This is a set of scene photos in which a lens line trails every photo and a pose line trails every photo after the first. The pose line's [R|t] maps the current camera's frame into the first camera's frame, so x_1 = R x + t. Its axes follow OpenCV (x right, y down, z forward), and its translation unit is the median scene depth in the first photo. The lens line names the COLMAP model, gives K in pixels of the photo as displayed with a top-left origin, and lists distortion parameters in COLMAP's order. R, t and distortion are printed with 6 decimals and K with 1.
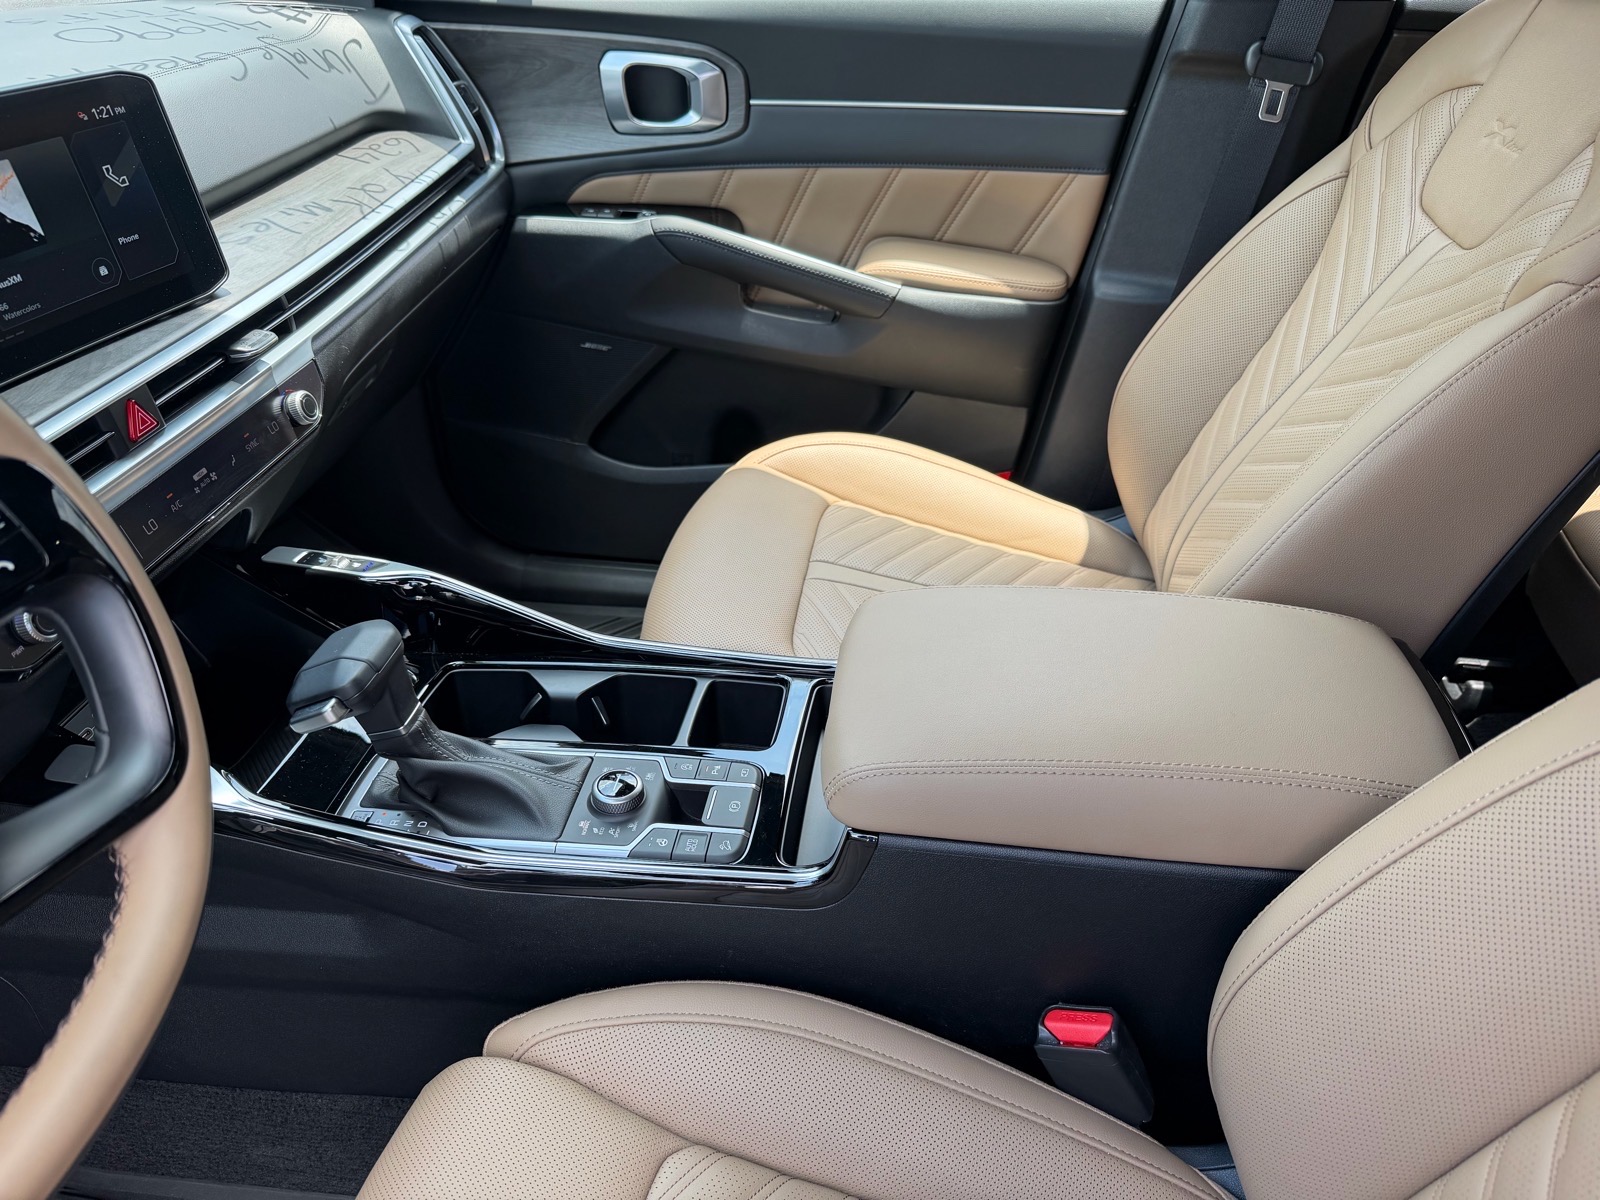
lens RADIAL K [[1138.0, 0, 800.0], [0, 1138.0, 600.0], [0, 0, 1]] dist [0.004014, -0.006830]
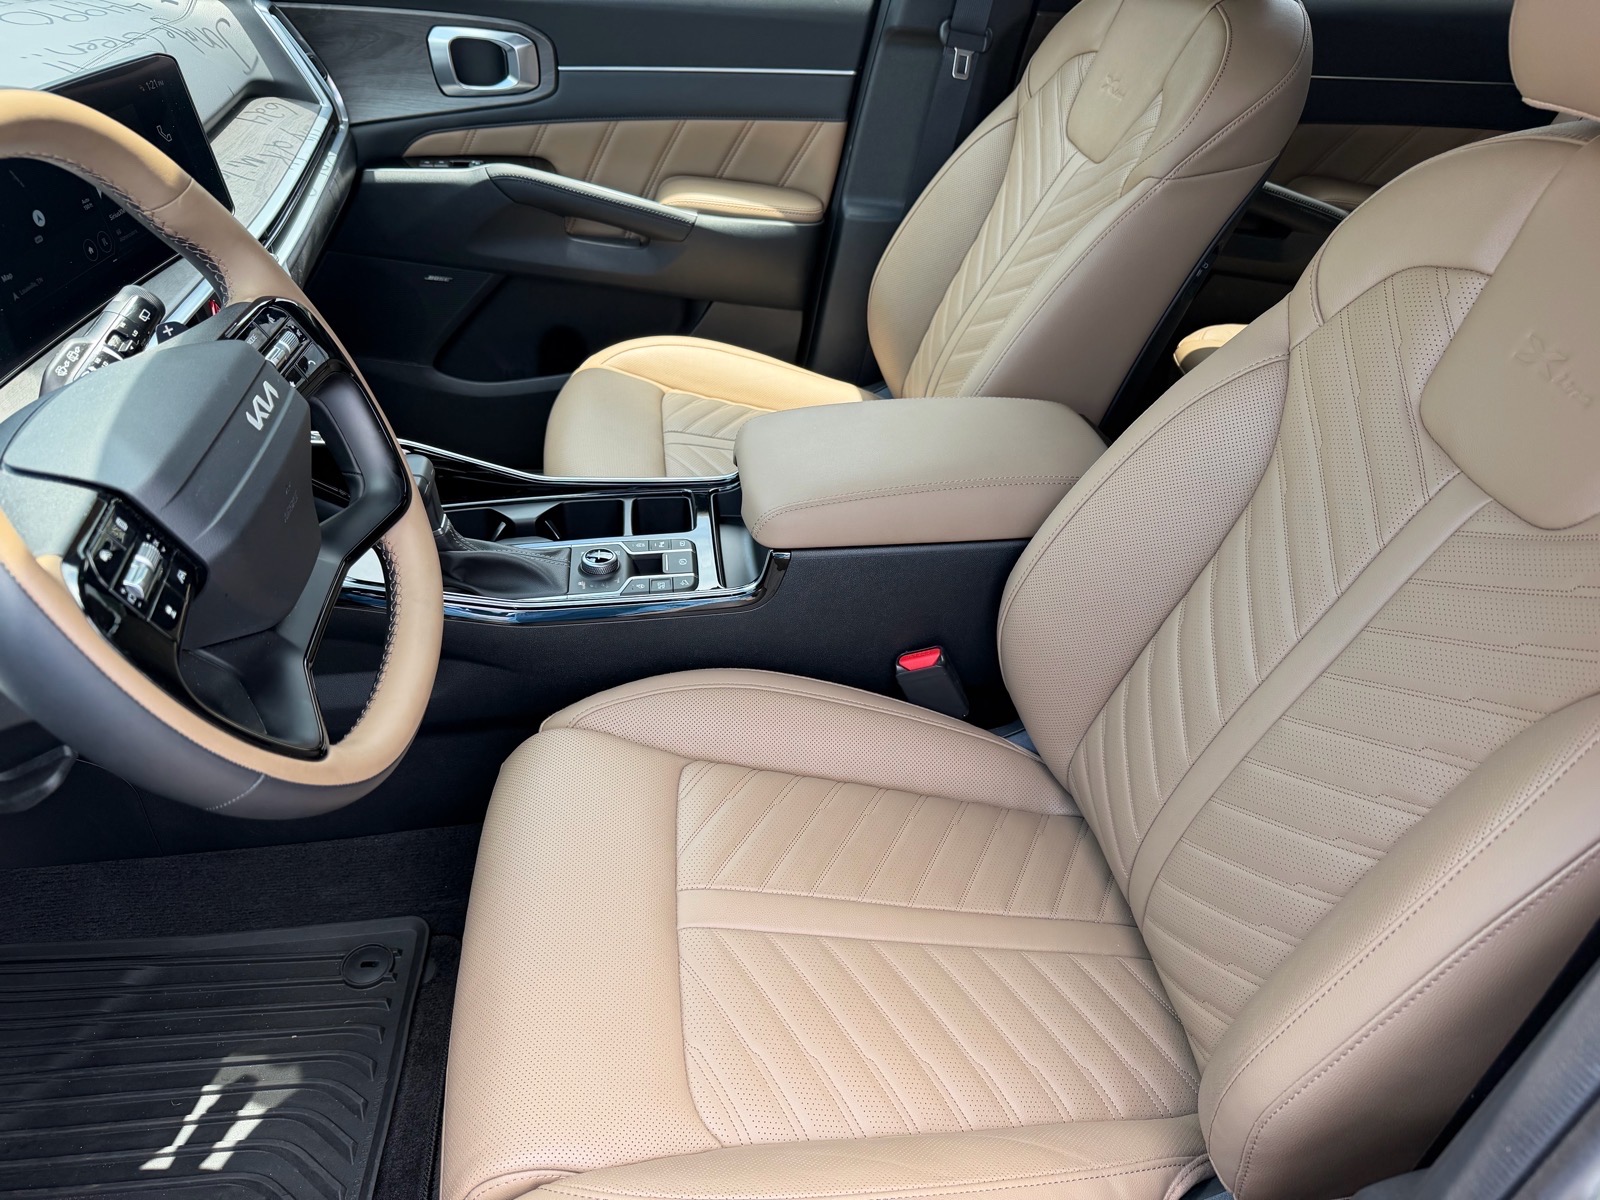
lens RADIAL K [[1138.0, 0, 800.0], [0, 1138.0, 600.0], [0, 0, 1]] dist [0.004014, -0.006830]
pose [[0.964887, -0.120703, 0.233288, -0.148702], [0.113234, 0.992540, 0.045200, 0.104788], [-0.237003, -0.017197, 0.971357, -0.261413]]
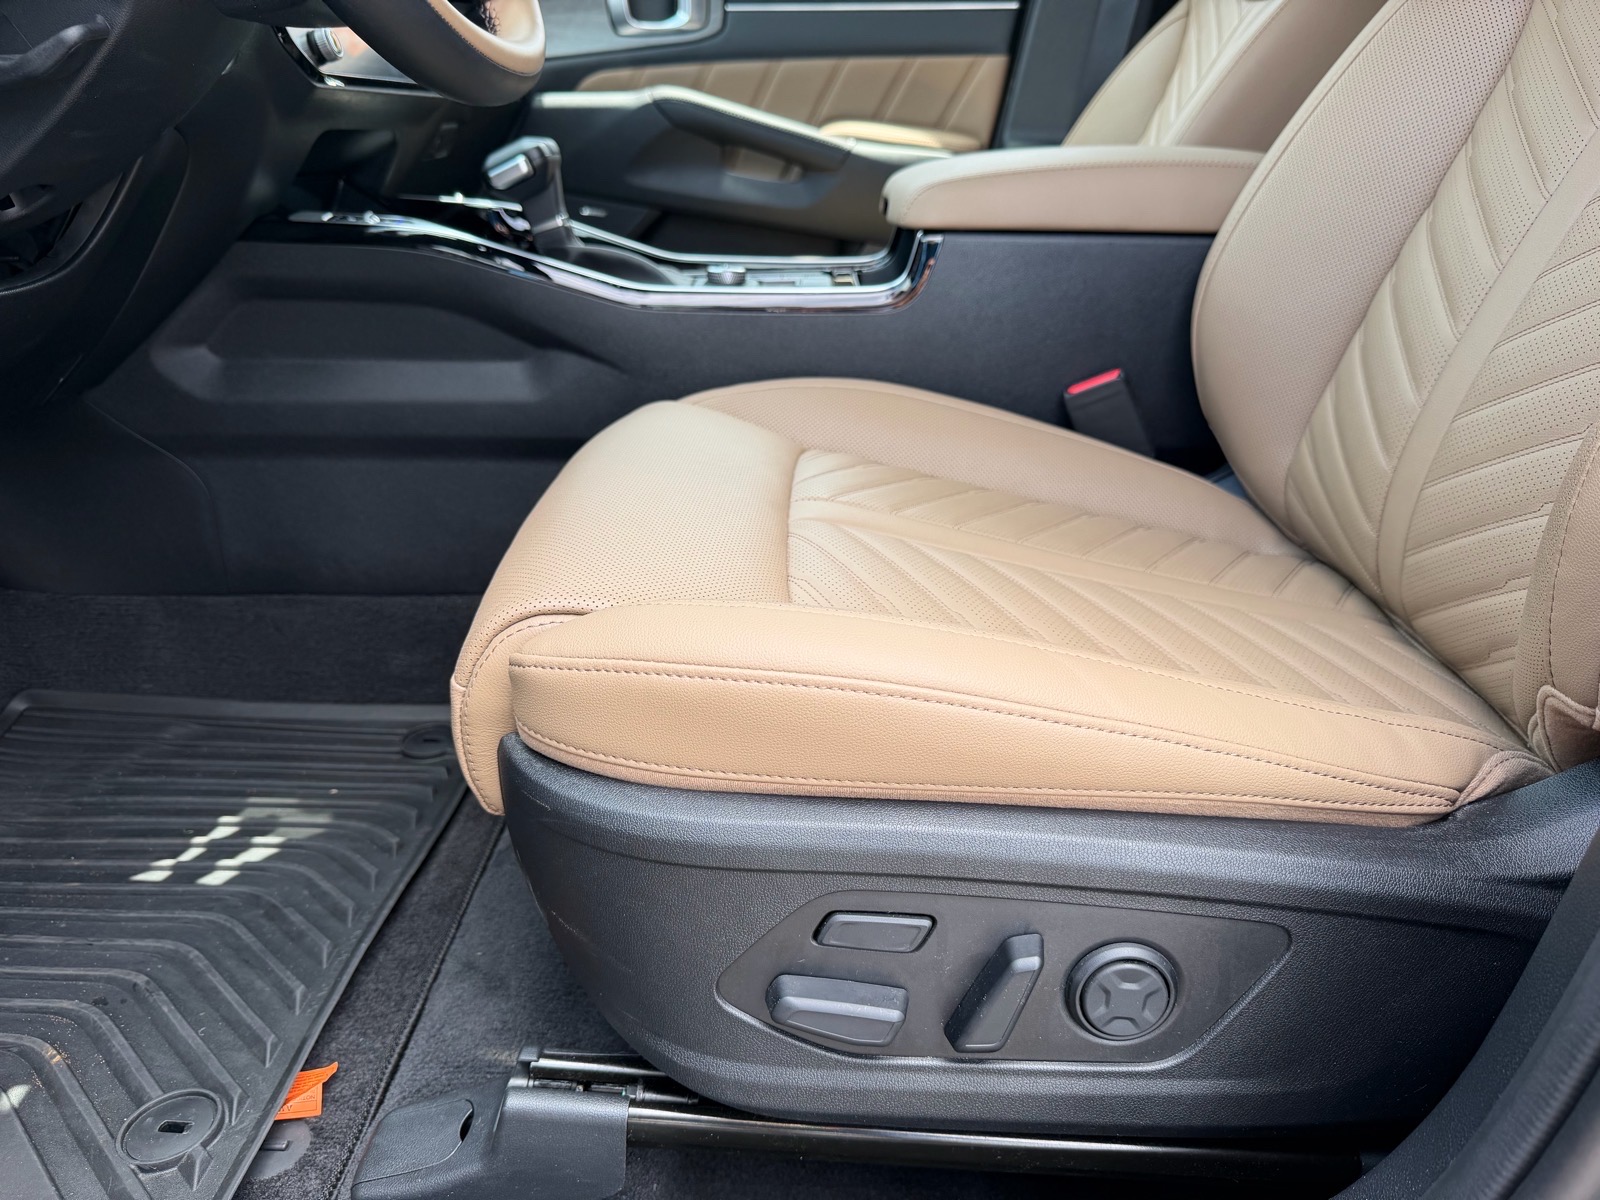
lens RADIAL K [[1138.0, 0, 800.0], [0, 1138.0, 600.0], [0, 0, 1]] dist [0.004014, -0.006830]
pose [[0.991400, -0.040217, 0.124535, -0.147514], [0.063046, 0.980677, -0.185199, 0.447137], [-0.114681, 0.191458, 0.974778, -0.113709]]
